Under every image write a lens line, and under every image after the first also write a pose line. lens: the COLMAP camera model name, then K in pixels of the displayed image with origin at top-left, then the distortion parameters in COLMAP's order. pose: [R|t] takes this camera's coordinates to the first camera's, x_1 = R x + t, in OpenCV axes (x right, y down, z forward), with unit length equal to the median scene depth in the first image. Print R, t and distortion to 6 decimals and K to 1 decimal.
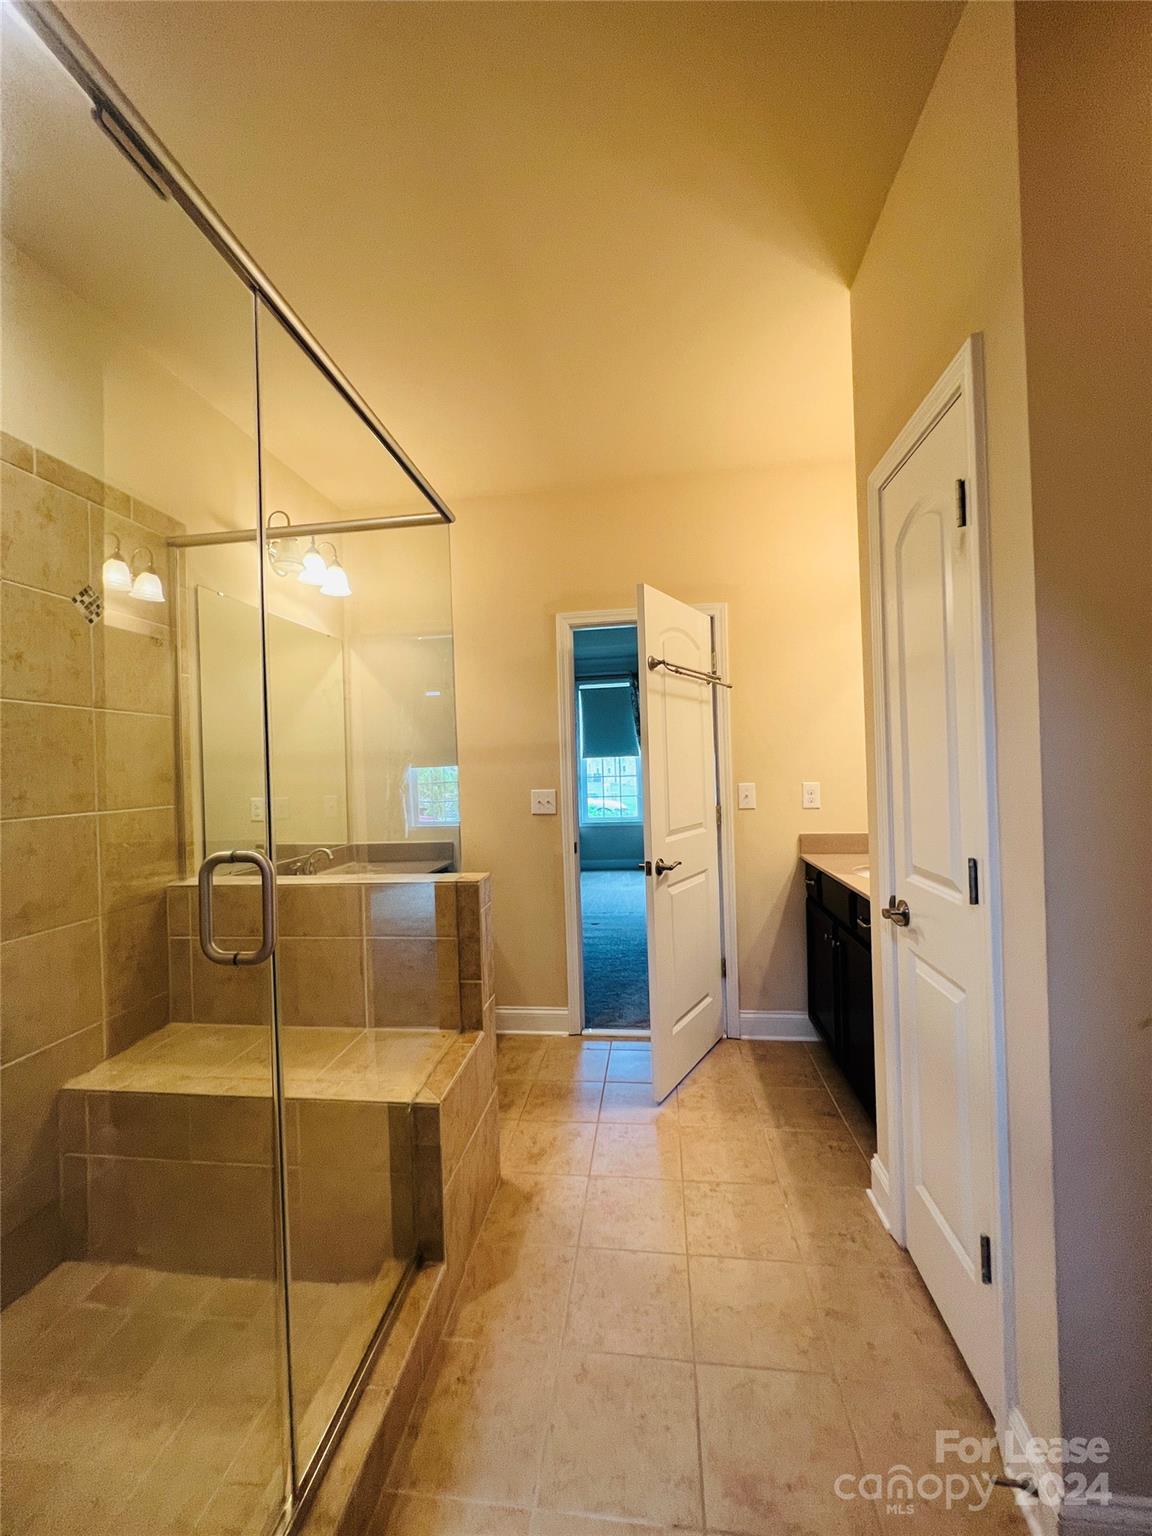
lens RADIAL K [[619.4, 0, 569.8], [0, 619.4, 767.2], [0, 0, 1]] dist [0.002076, -0.000002]
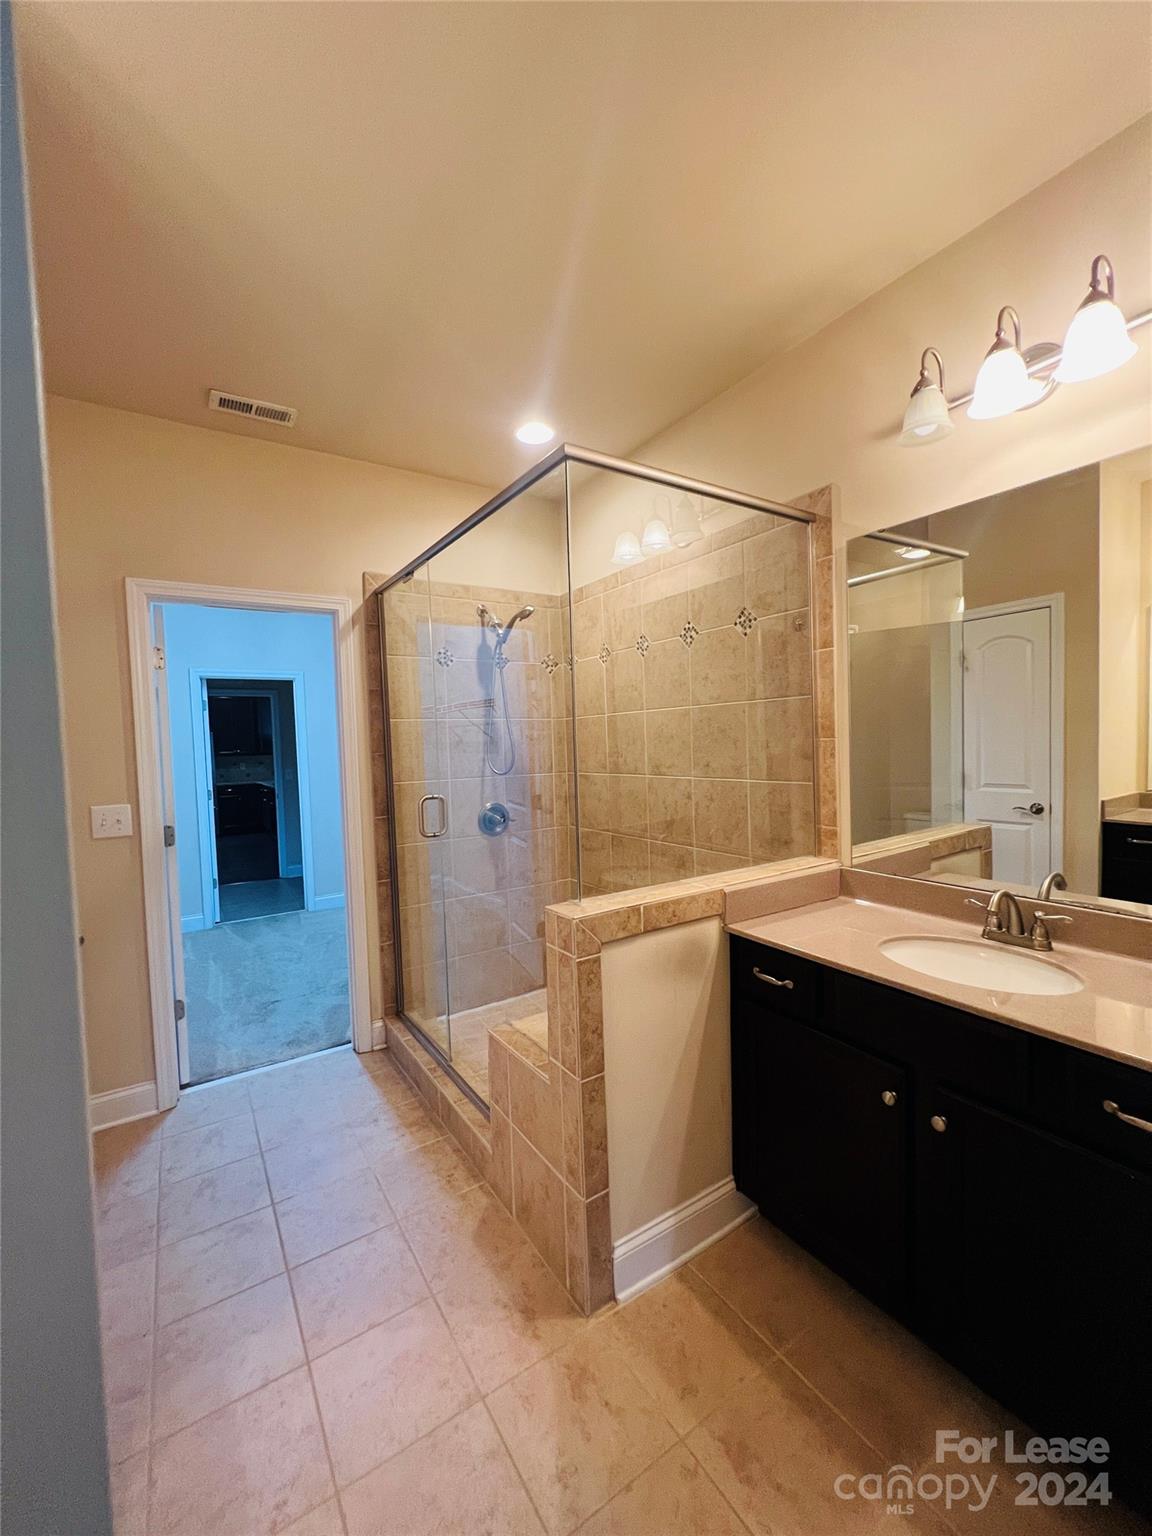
lens RADIAL K [[614.8, 0, 565.5], [0, 614.8, 771.3], [0, 0, 1]] dist [0.000758, -0.000091]
pose [[-0.760029, 0.077578, -0.645242, 0.261847], [0.050435, 0.996896, 0.060451, -0.030958], [0.647929, 0.013402, -0.761583, 1.210740]]
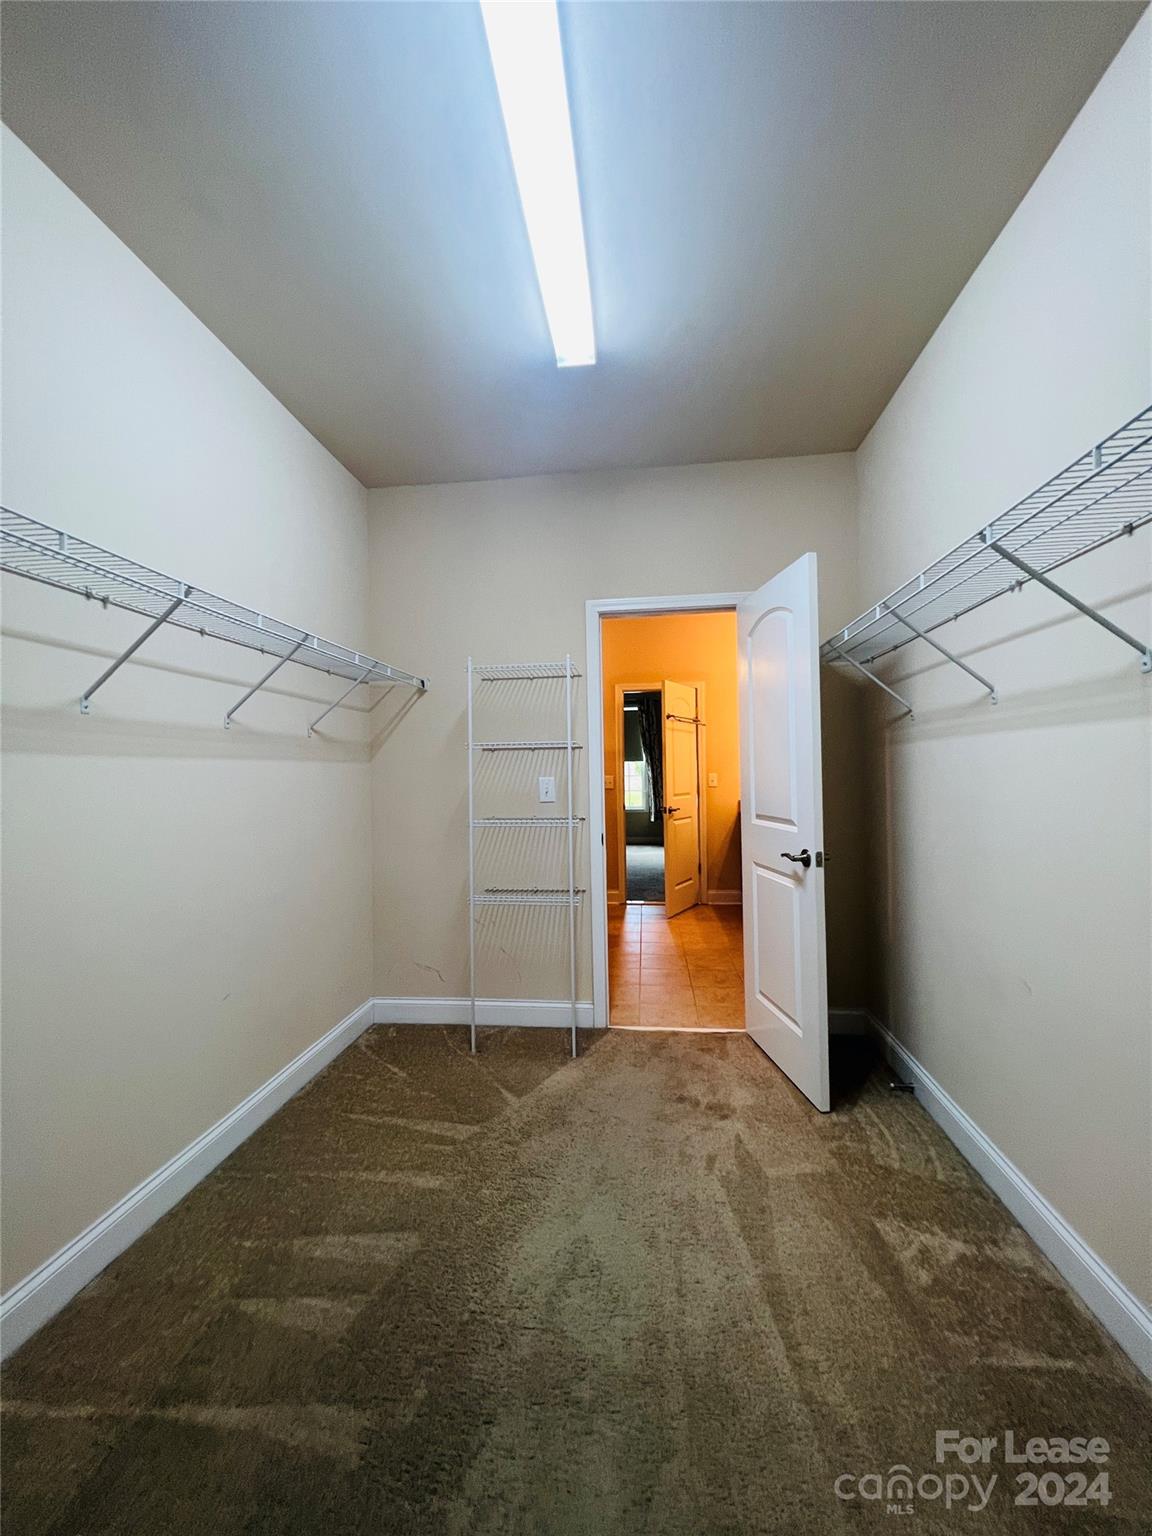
lens RADIAL K [[614.8, 0, 577.0], [0, 614.8, 765.4], [0, 0, 1]] dist [0.000758, -0.000091]
pose [[0.999410, 0.016021, 0.030376, -0.234337], [-0.015629, 0.999792, -0.013129, 0.036935], [-0.030580, 0.012646, 0.999452, -1.075134]]
